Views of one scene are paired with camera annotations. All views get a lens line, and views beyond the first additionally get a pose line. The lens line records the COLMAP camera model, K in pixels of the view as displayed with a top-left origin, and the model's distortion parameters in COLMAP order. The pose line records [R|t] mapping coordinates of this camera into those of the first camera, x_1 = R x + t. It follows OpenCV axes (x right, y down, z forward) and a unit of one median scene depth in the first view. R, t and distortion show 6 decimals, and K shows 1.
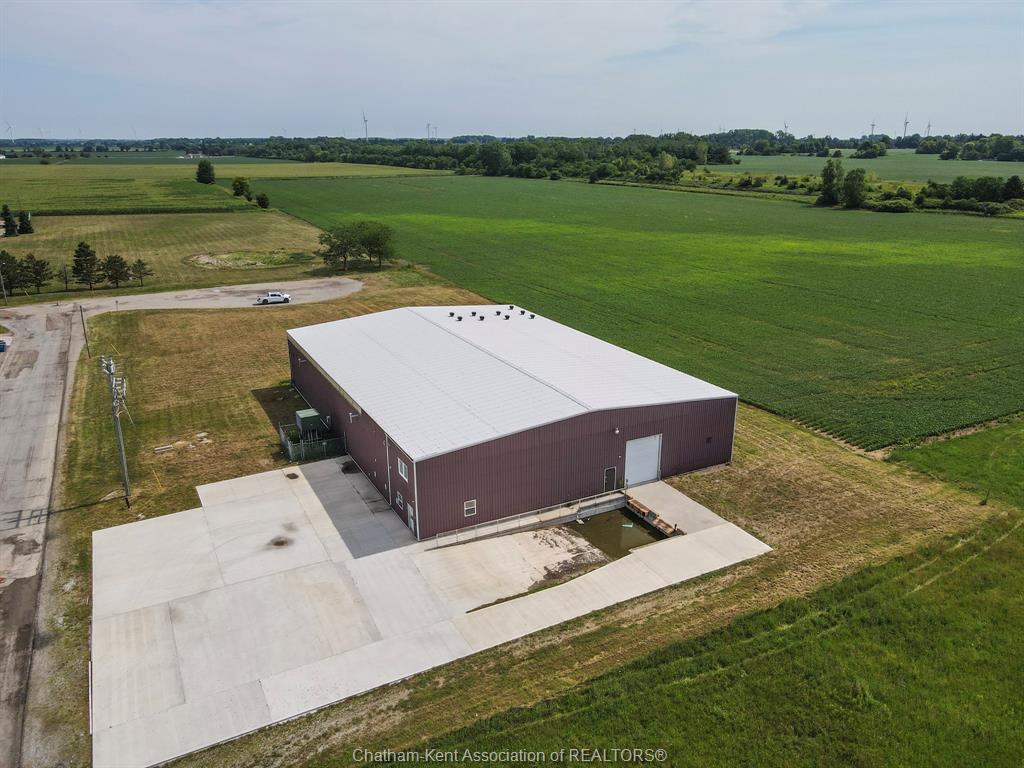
lens RADIAL K [[751.2, 0, 511.7], [0, 751.2, 383.2], [0, 0, 1]] dist [0.020554, -0.000211]
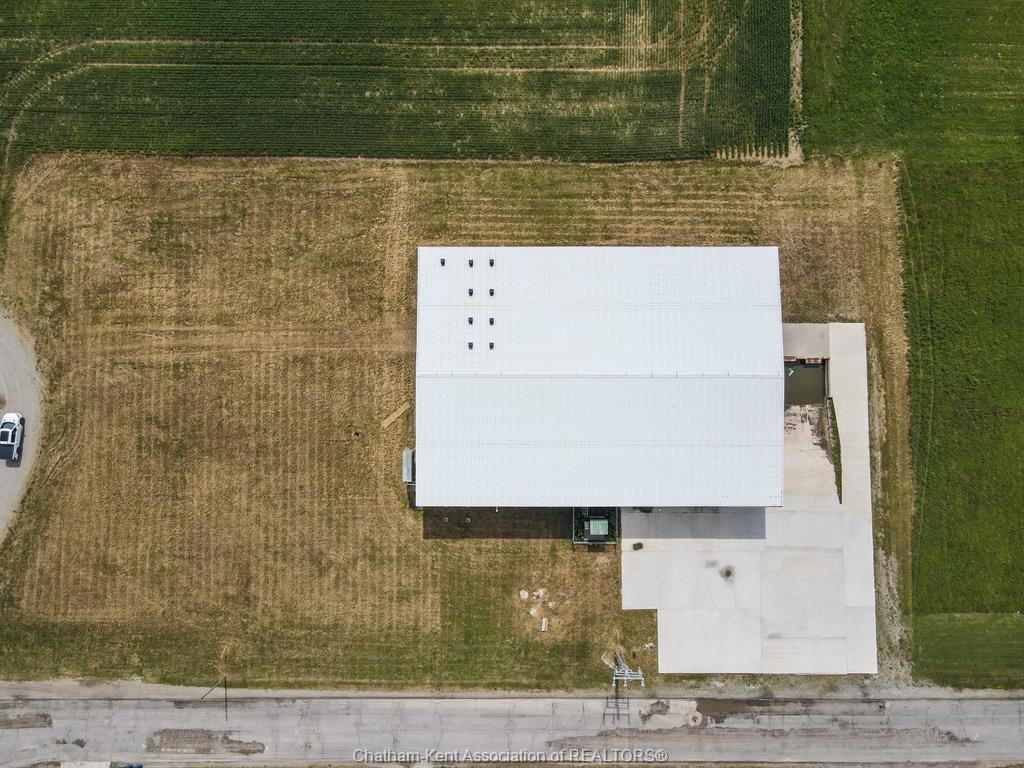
lens RADIAL K [[751.2, 0, 515.0], [0, 751.2, 385.5], [0, 0, 1]] dist [0.020554, -0.000211]
pose [[0.464982, -0.883651, 0.054340, -0.241929], [0.275990, 0.203000, 0.939479, -1.547514], [-0.841202, -0.421844, 0.338270, 0.980002]]
